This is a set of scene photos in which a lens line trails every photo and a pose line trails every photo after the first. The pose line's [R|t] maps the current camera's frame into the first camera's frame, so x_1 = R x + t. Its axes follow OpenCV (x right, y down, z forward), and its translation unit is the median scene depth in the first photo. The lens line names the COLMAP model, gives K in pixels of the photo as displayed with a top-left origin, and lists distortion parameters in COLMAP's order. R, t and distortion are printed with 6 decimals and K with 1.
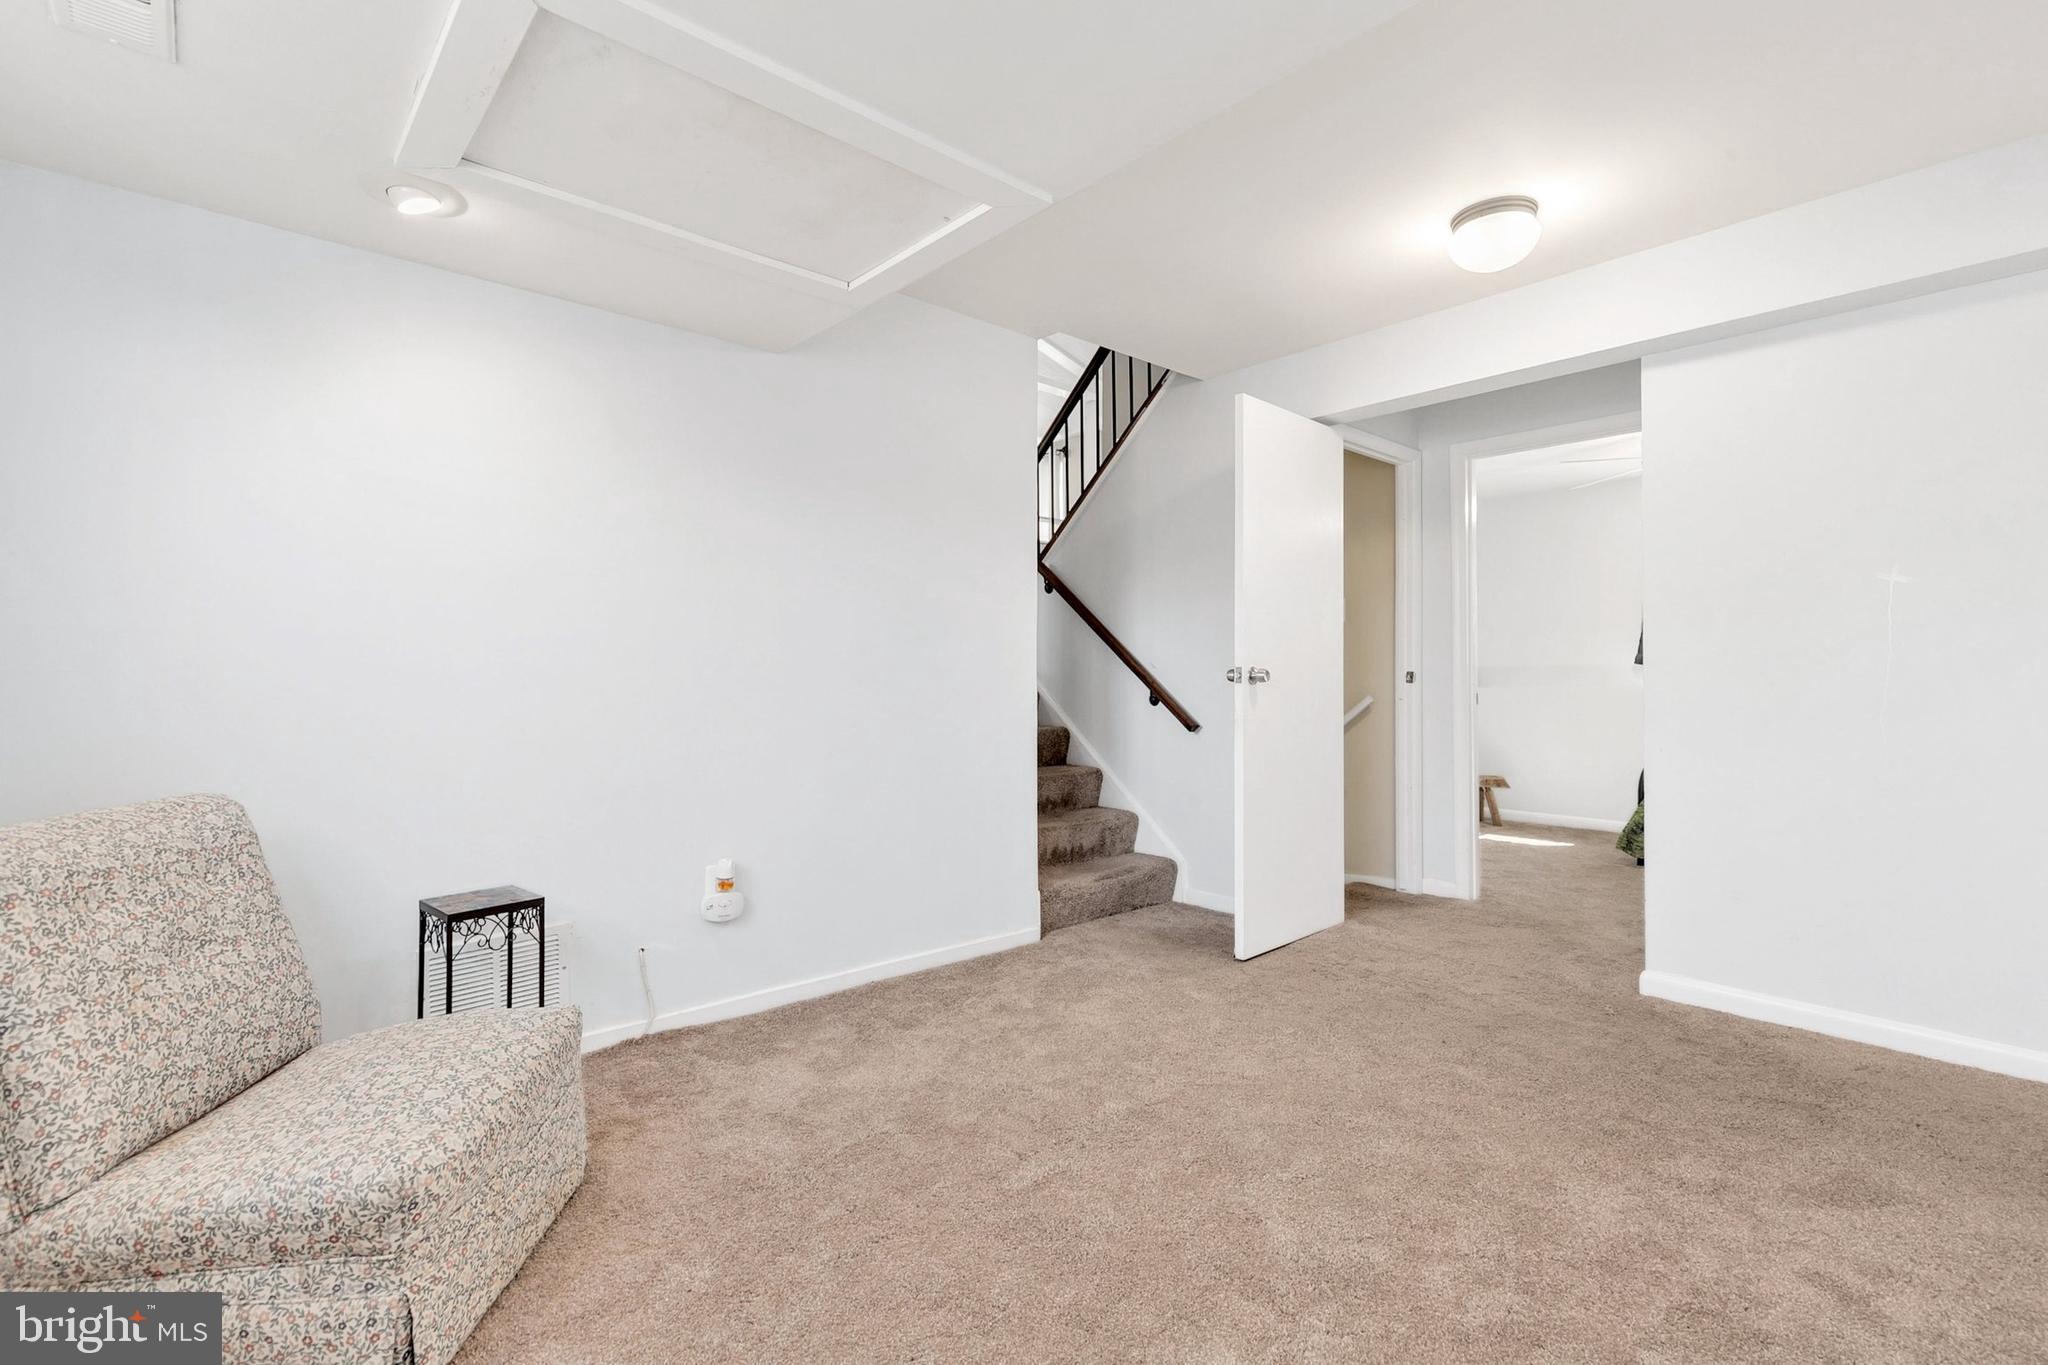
lens RADIAL K [[931.2, 0, 1023.1], [0, 931.2, 672.4], [0, 0, 1]] dist [0.011084, -0.002089]
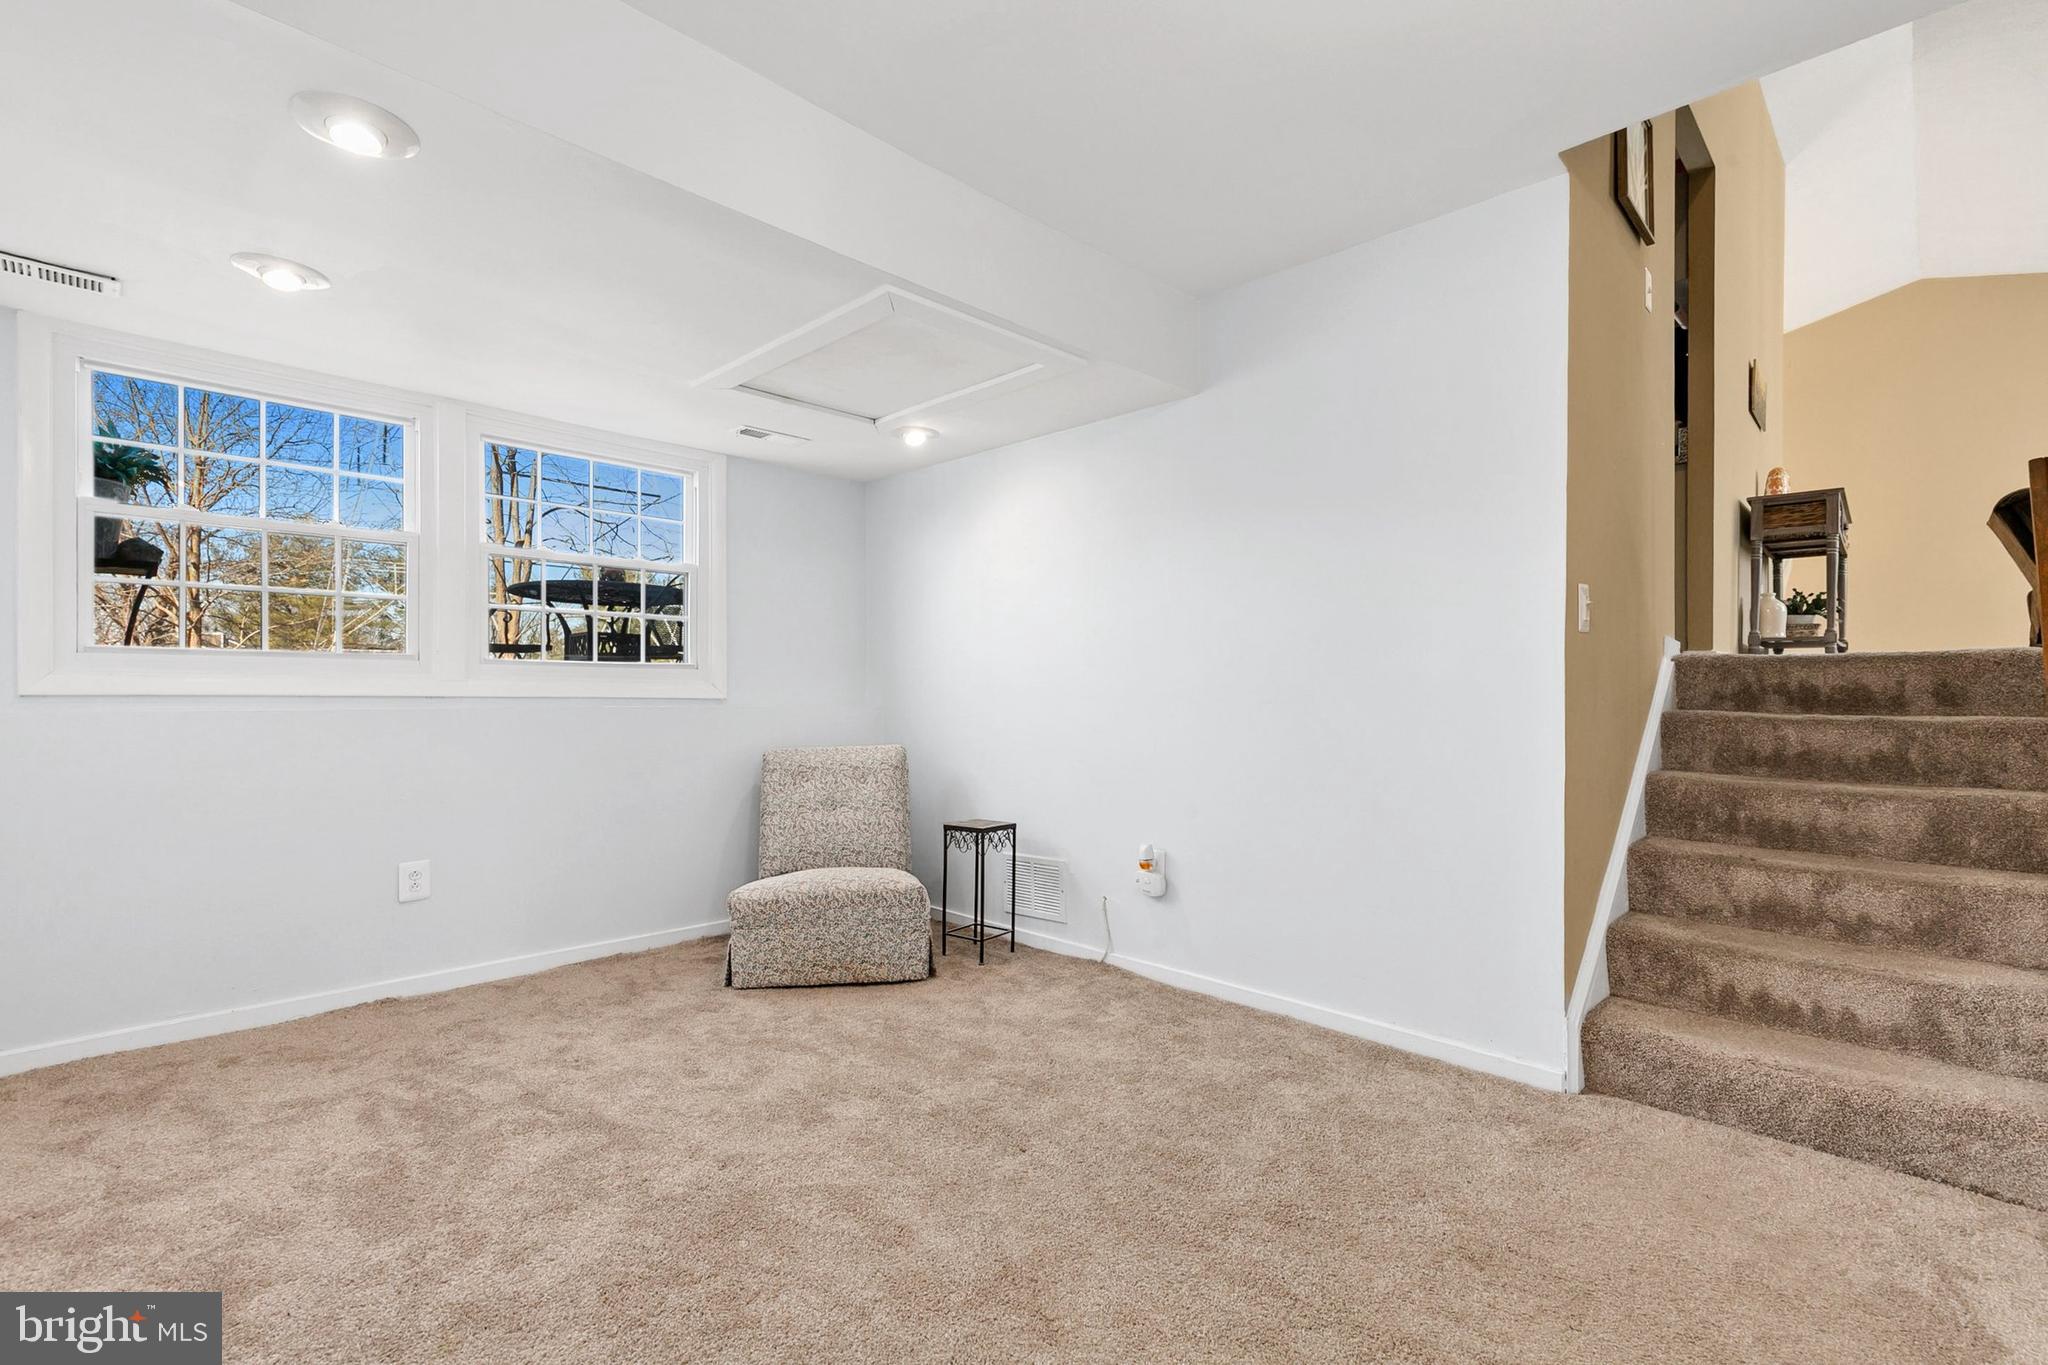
lens RADIAL K [[931.2, 0, 1006.9], [0, 931.2, 699.6], [0, 0, 1]] dist [0.011084, -0.002089]
pose [[0.048104, 0.006026, -0.998824, 0.722375], [0.005622, 0.999964, 0.006303, 0.004901], [0.998826, -0.005918, 0.048069, 0.636616]]
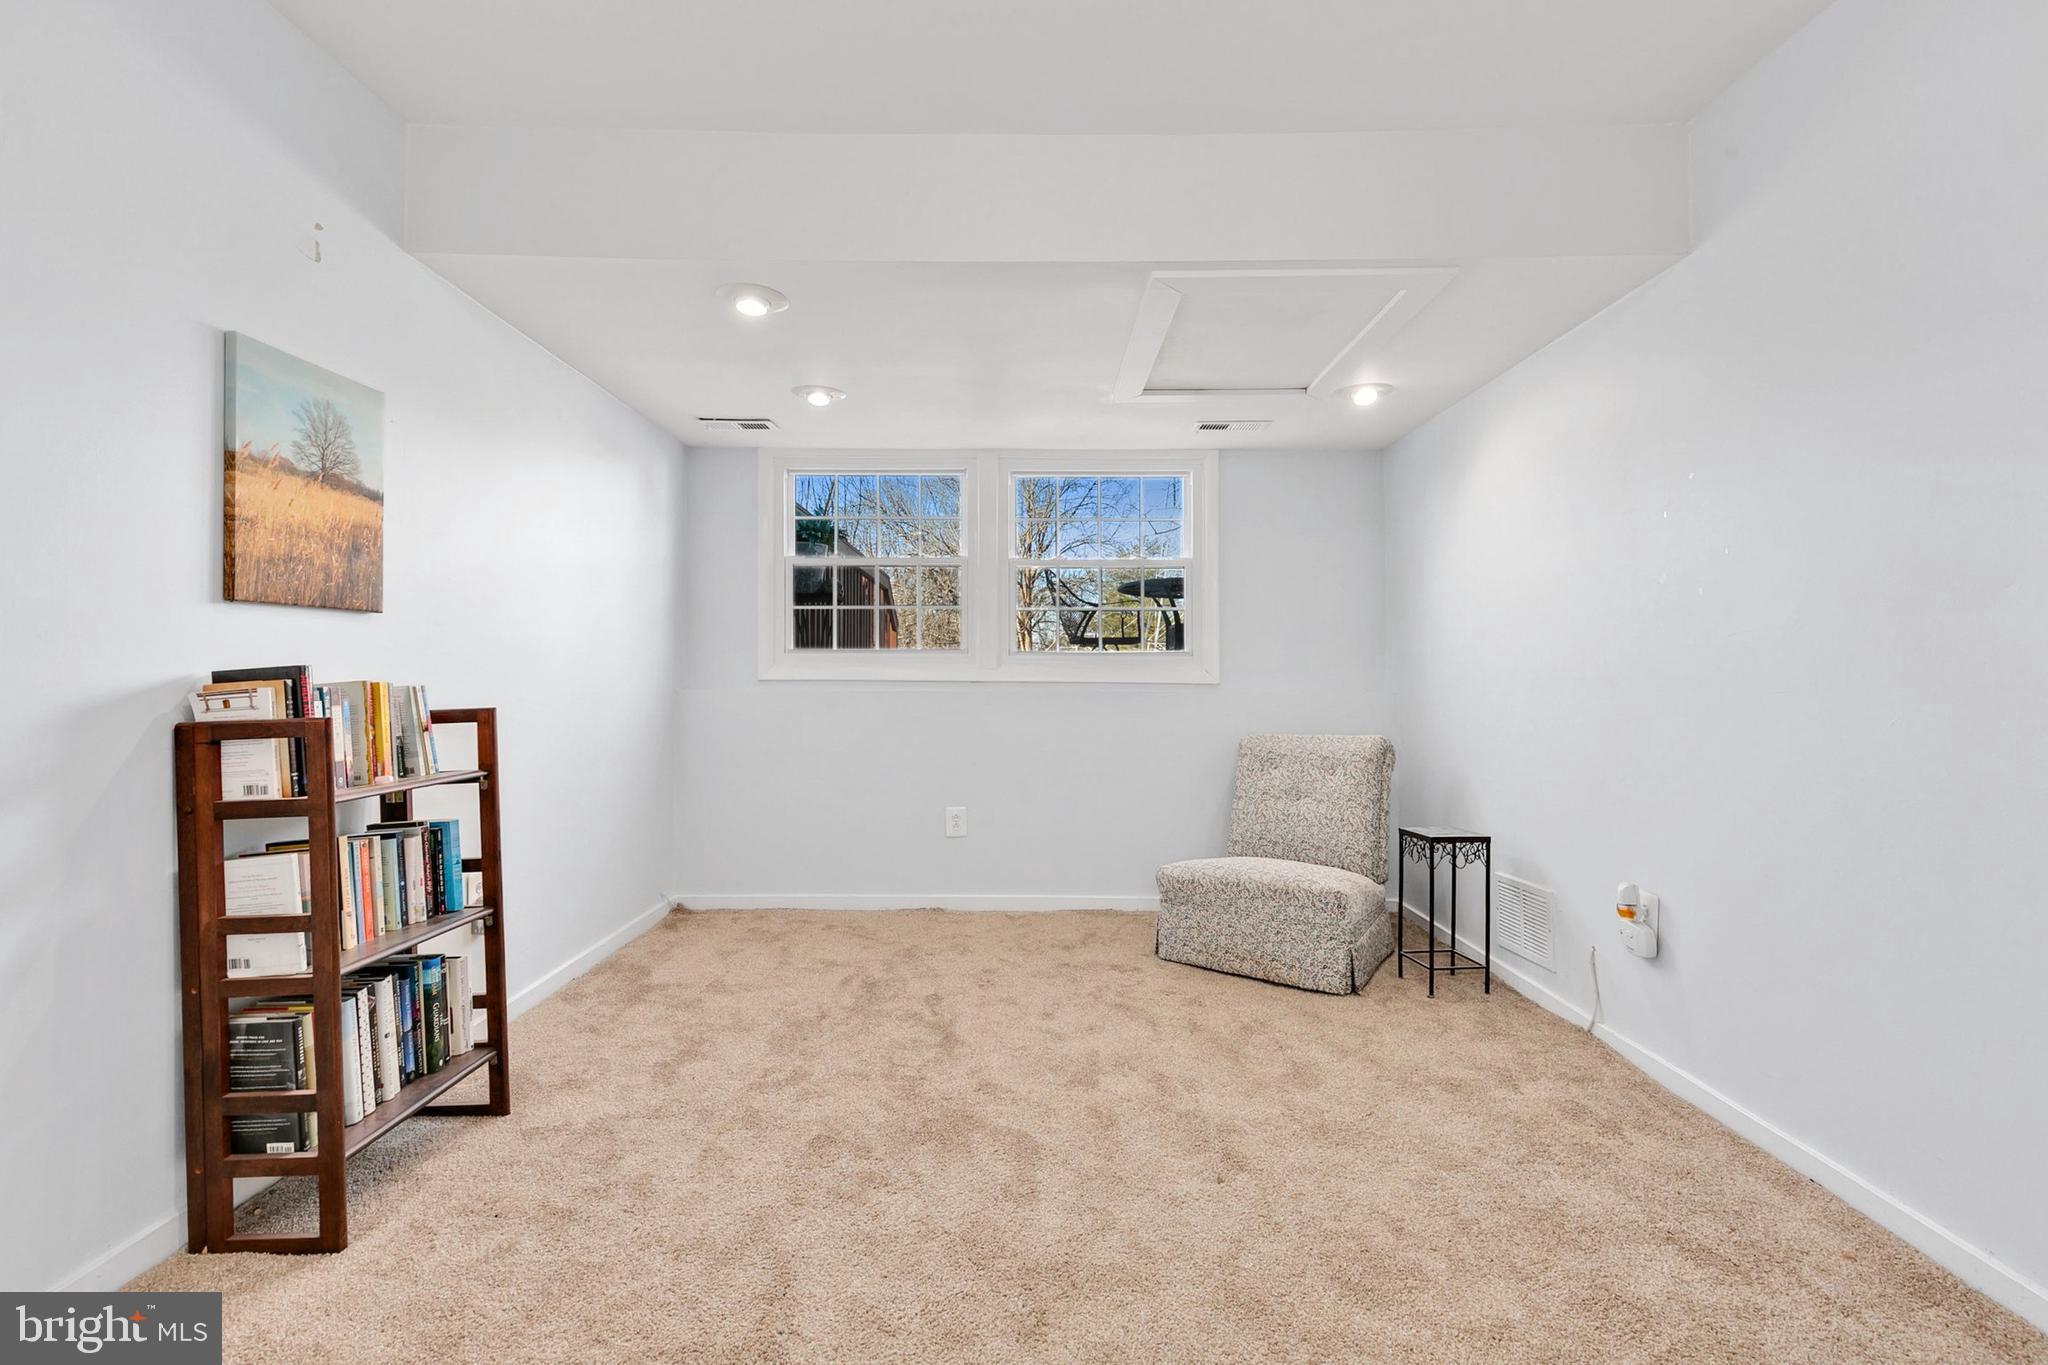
lens RADIAL K [[931.2, 0, 1015.6], [0, 931.2, 672.5], [0, 0, 1]] dist [0.011084, -0.002089]
pose [[-0.676331, -0.006220, -0.736572, 0.605003], [0.003397, 0.999927, -0.011563, 0.007478], [0.736590, -0.010323, -0.676261, 0.976887]]
